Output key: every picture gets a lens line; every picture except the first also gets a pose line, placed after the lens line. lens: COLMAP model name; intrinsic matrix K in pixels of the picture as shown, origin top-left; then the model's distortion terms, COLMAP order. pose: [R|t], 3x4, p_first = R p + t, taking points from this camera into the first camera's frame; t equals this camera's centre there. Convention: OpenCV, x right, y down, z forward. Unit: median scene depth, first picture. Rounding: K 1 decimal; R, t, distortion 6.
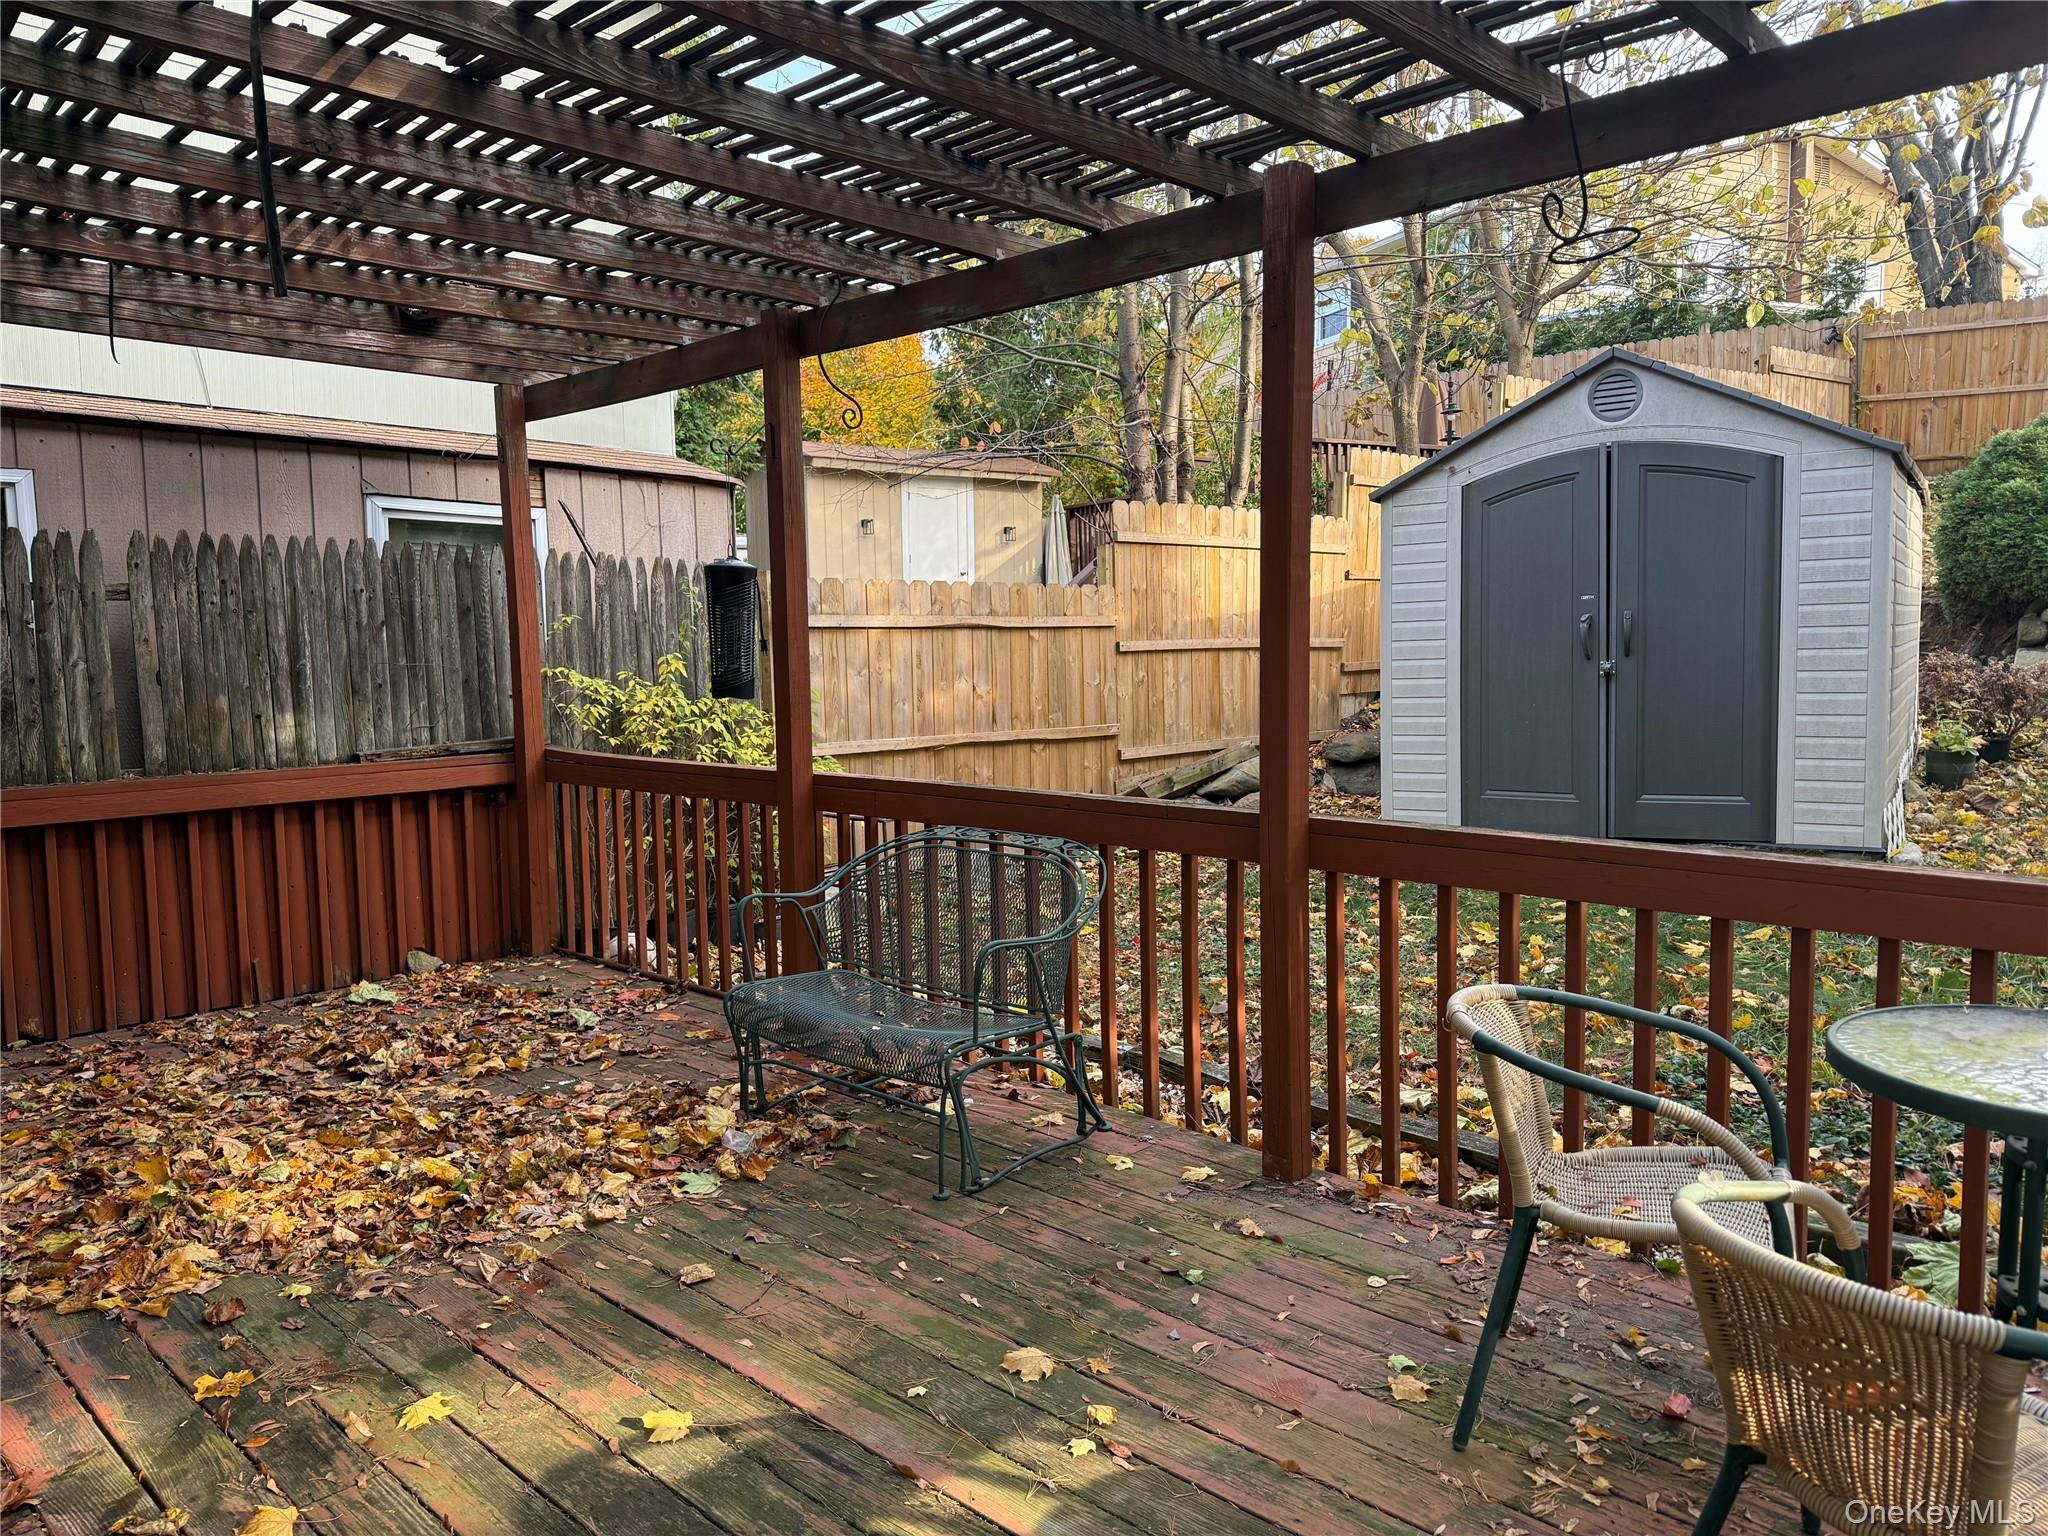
lens RADIAL K [[1461.7, 0, 1032.3], [0, 1461.7, 762.7], [0, 0, 1]] dist [0.077655, -0.104182]
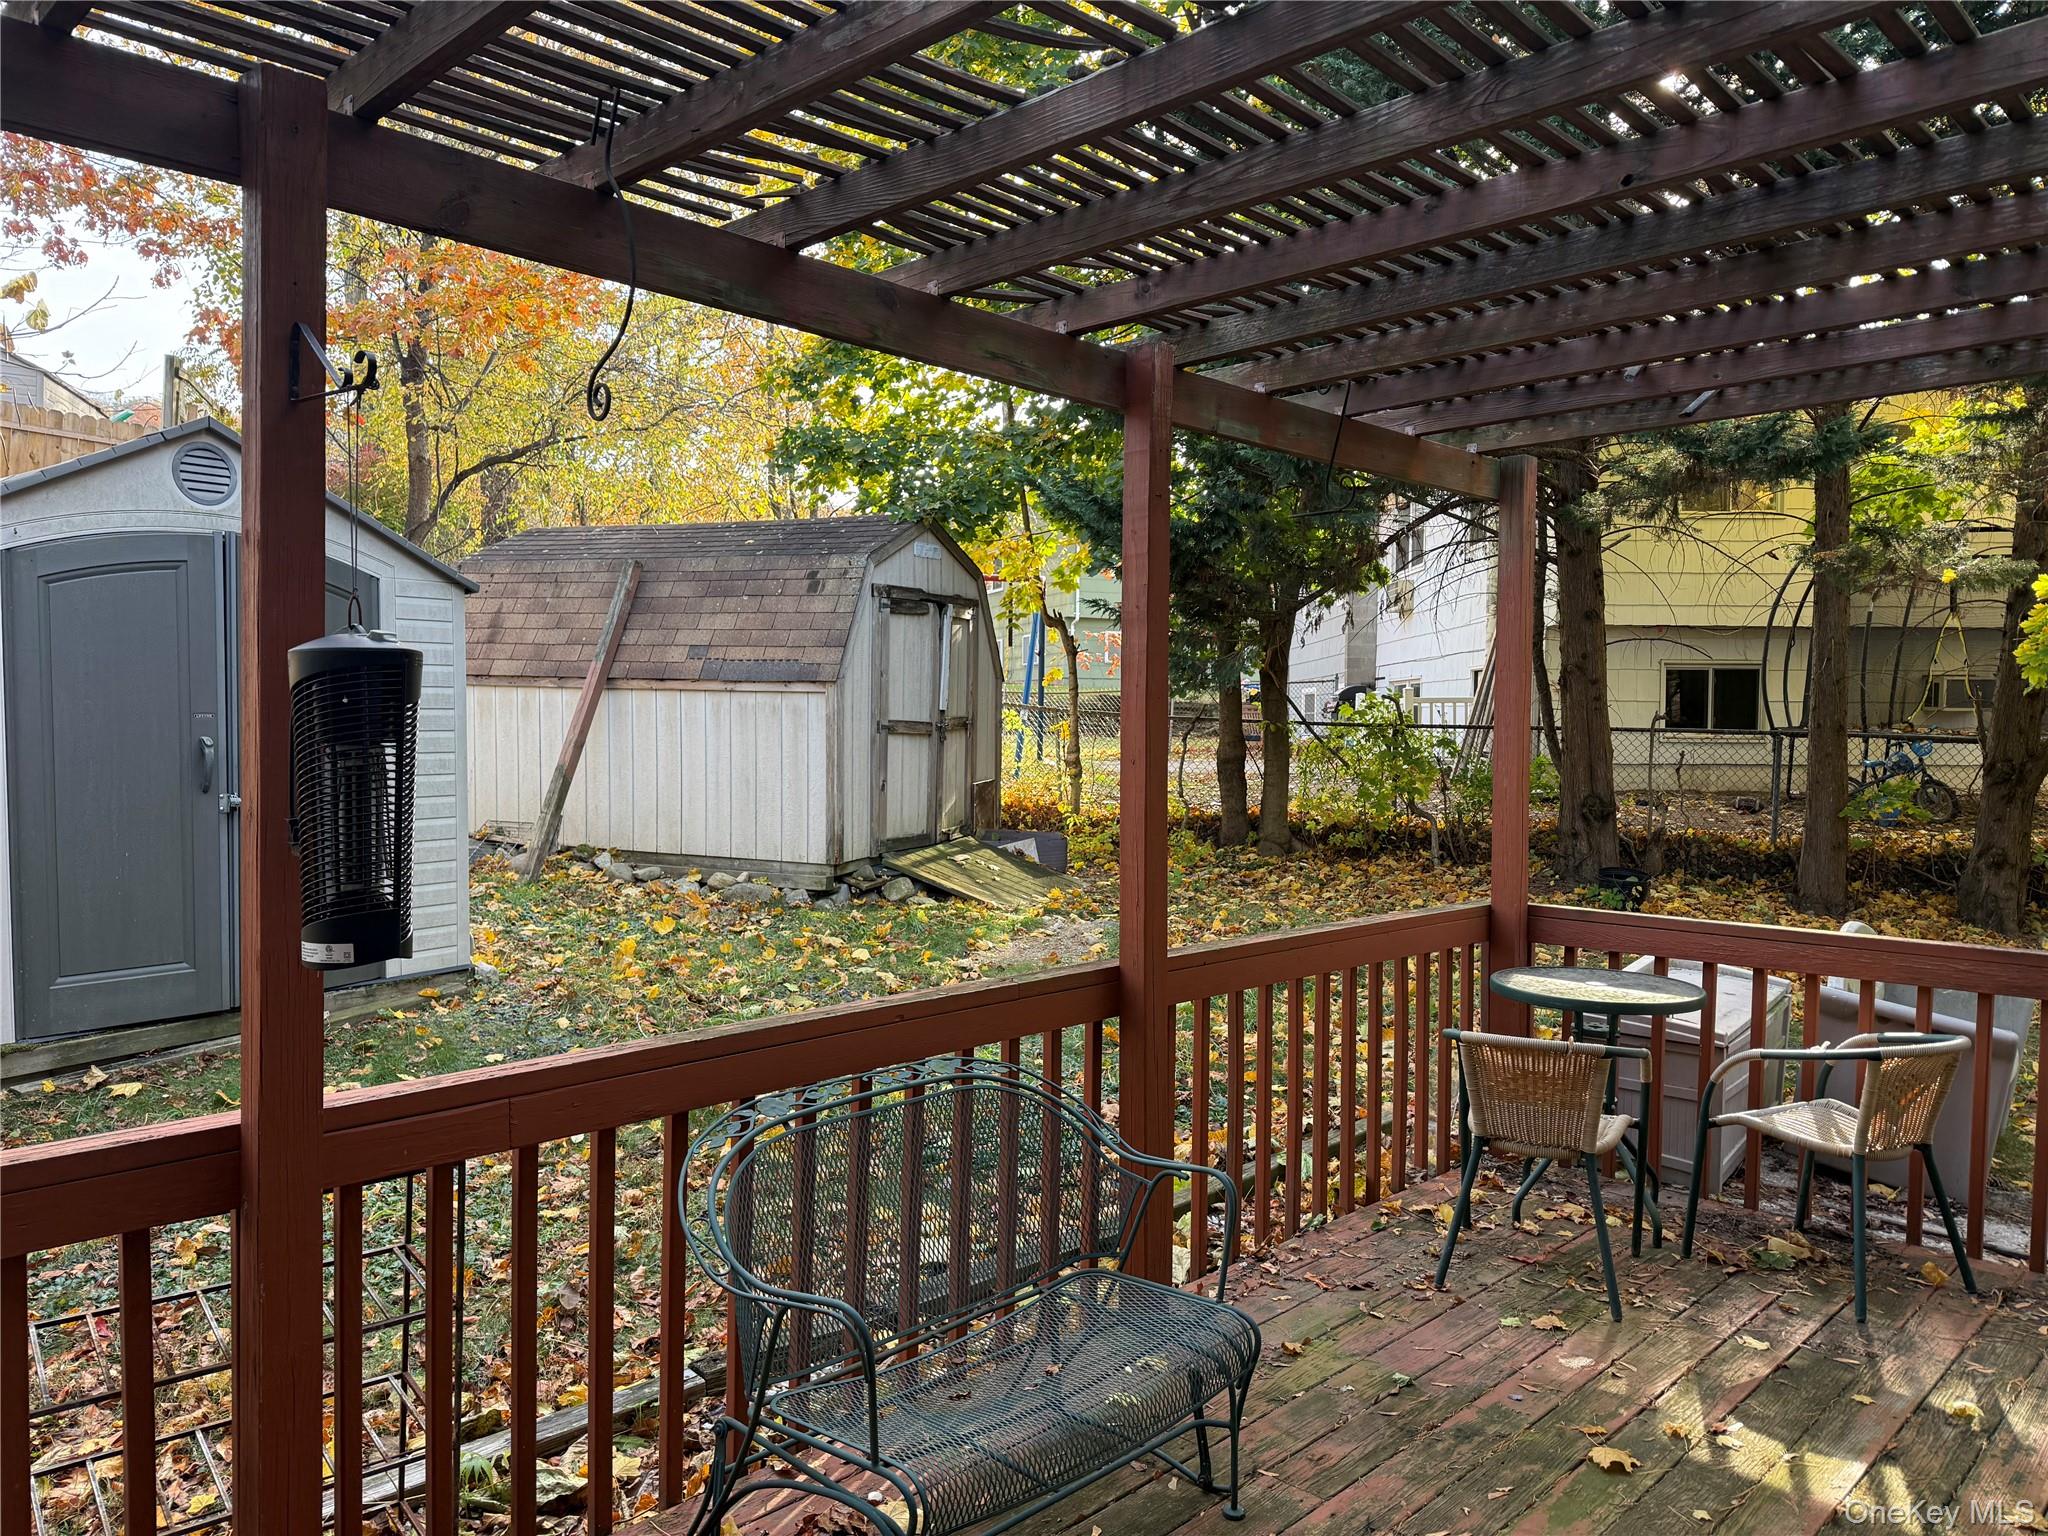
lens RADIAL K [[1461.7, 0, 1032.3], [0, 1461.7, 762.7], [0, 0, 1]] dist [0.077655, -0.104182]
pose [[-0.005195, -0.012986, 0.999902, -0.994901], [0.077442, 0.996907, 0.013350, -0.142829], [-0.996983, 0.077504, -0.004173, 1.271155]]
